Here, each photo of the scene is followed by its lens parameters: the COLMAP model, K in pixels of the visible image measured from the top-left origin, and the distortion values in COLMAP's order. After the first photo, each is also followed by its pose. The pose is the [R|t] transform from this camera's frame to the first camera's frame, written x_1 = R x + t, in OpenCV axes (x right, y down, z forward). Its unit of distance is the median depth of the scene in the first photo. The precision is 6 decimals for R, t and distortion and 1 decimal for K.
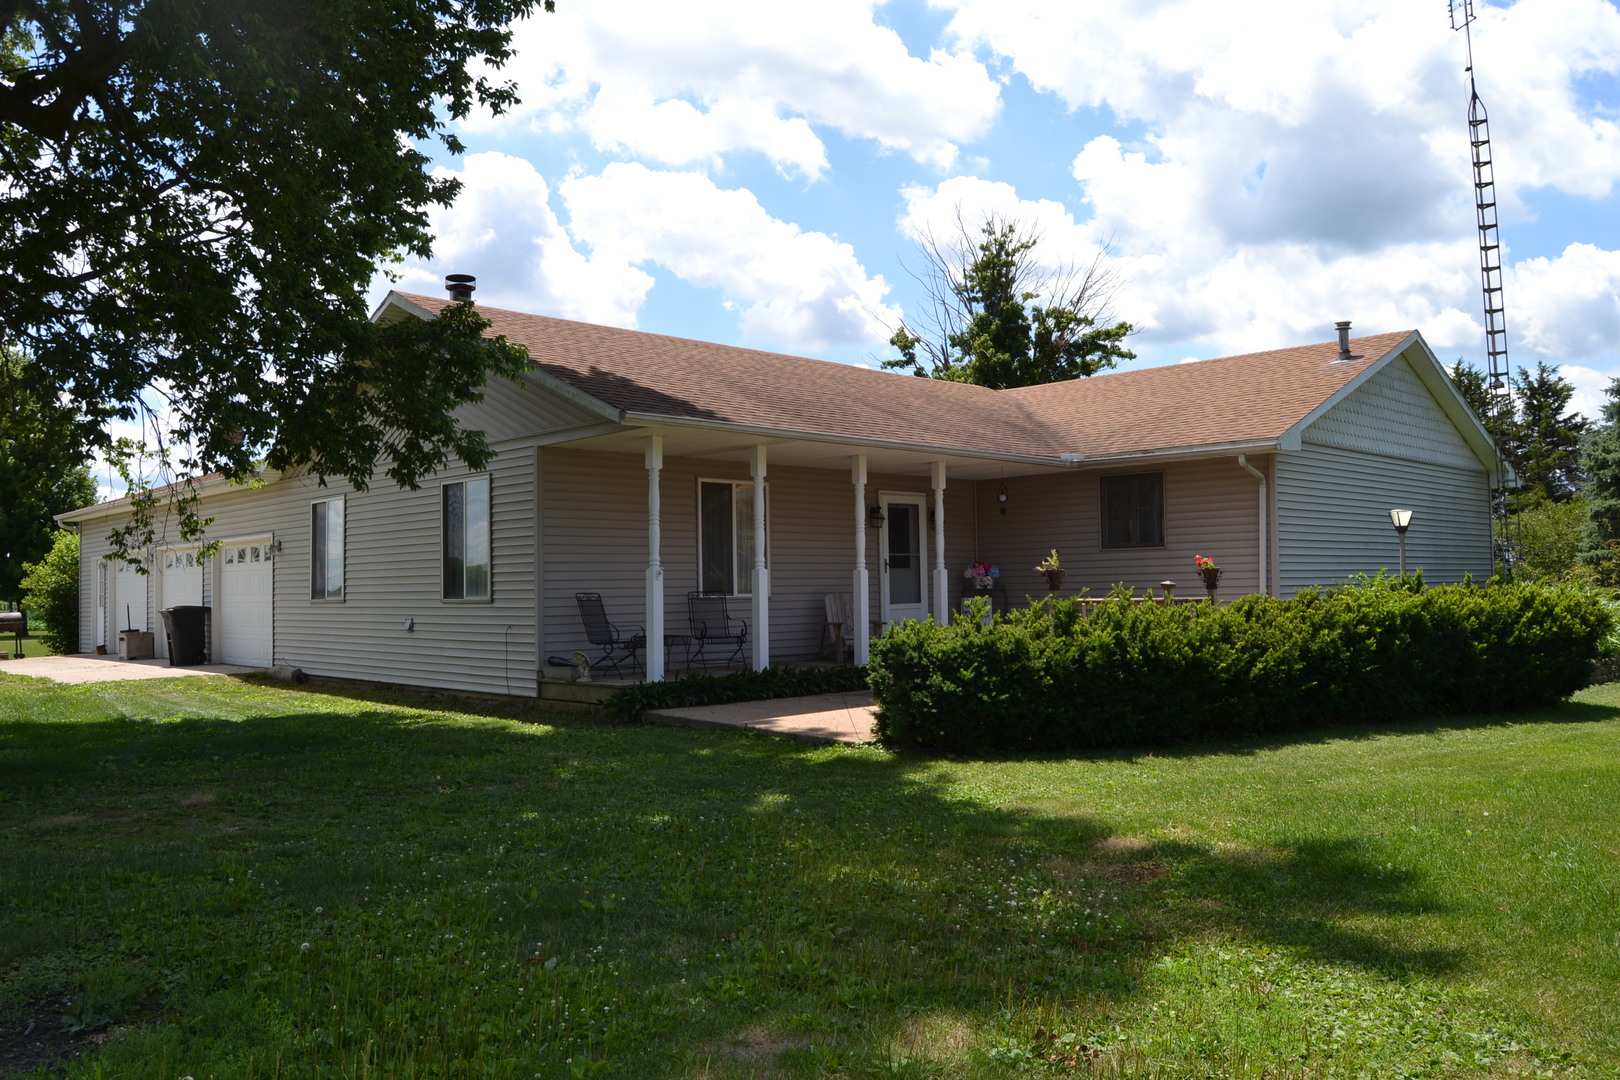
lens RADIAL K [[1220.0, 0, 805.1], [0, 1220.0, 566.5], [0, 0, 1]] dist [-0.127511, 0.047558]
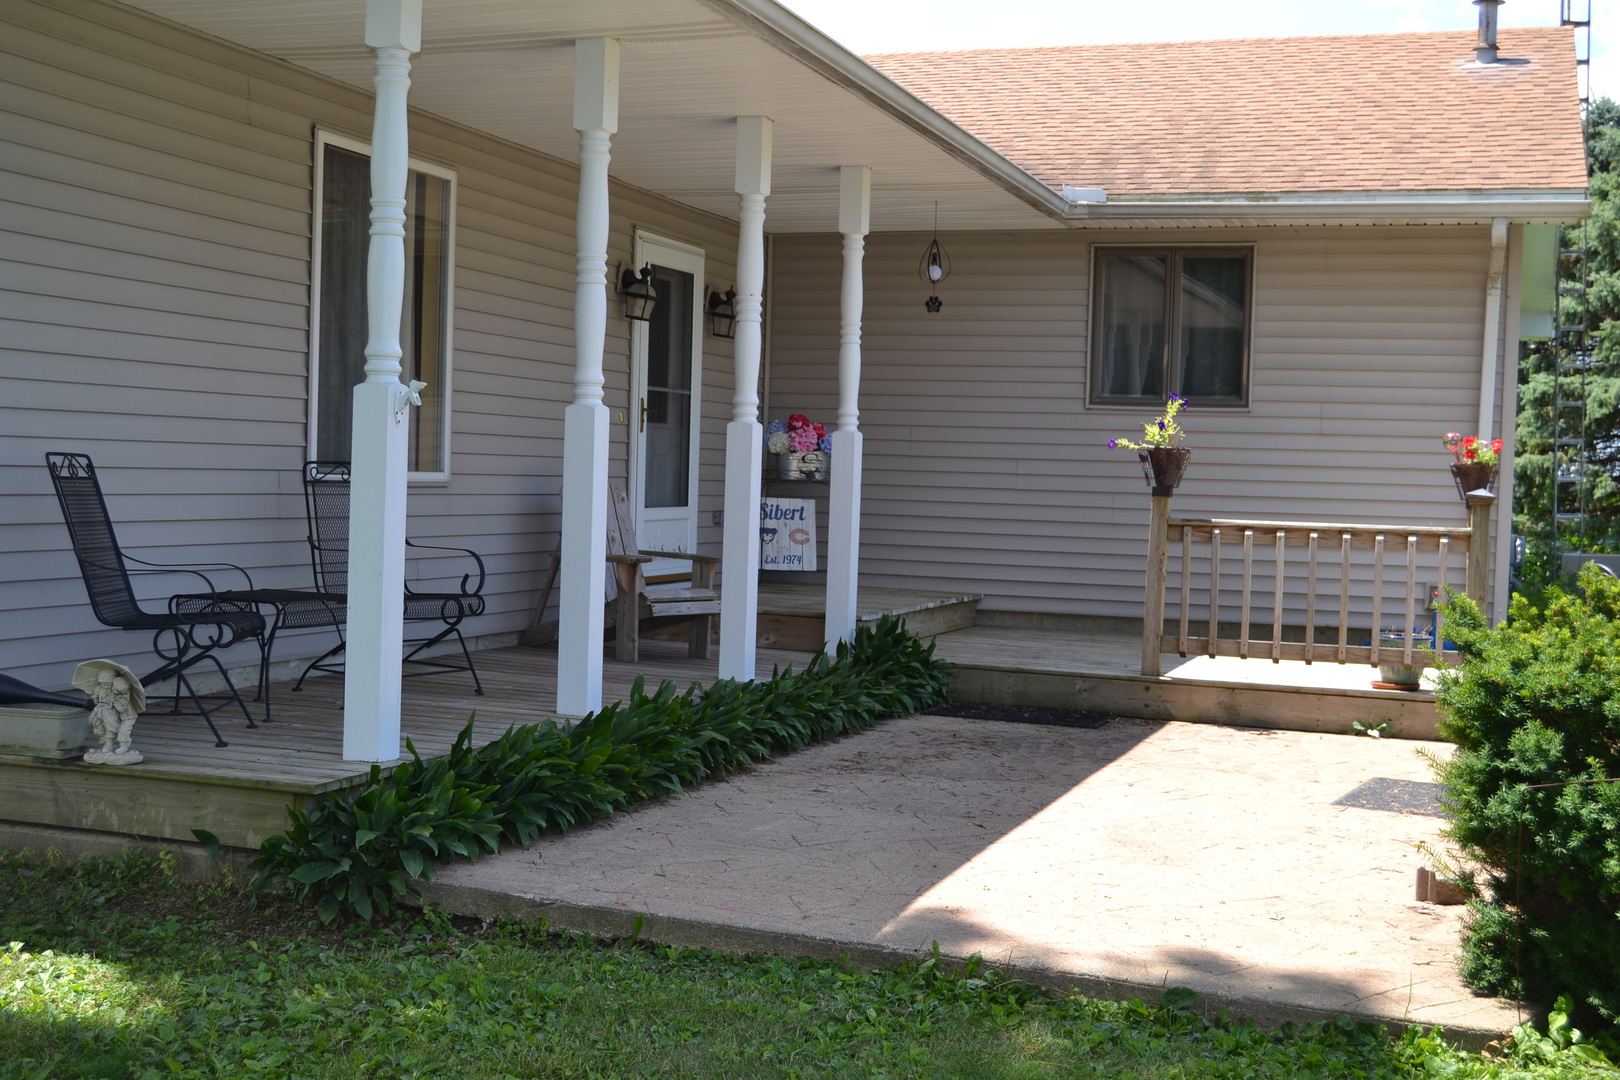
lens RADIAL K [[1984.9, 0, 810.0], [0, 1984.9, 540.0], [0, 0, 1]] dist [-0.050179, -0.017104]
pose [[0.899221, 0.030480, 0.436432, -0.182375], [-0.054986, 0.997534, 0.043625, 0.009743], [-0.434026, -0.063226, 0.898679, 0.388490]]
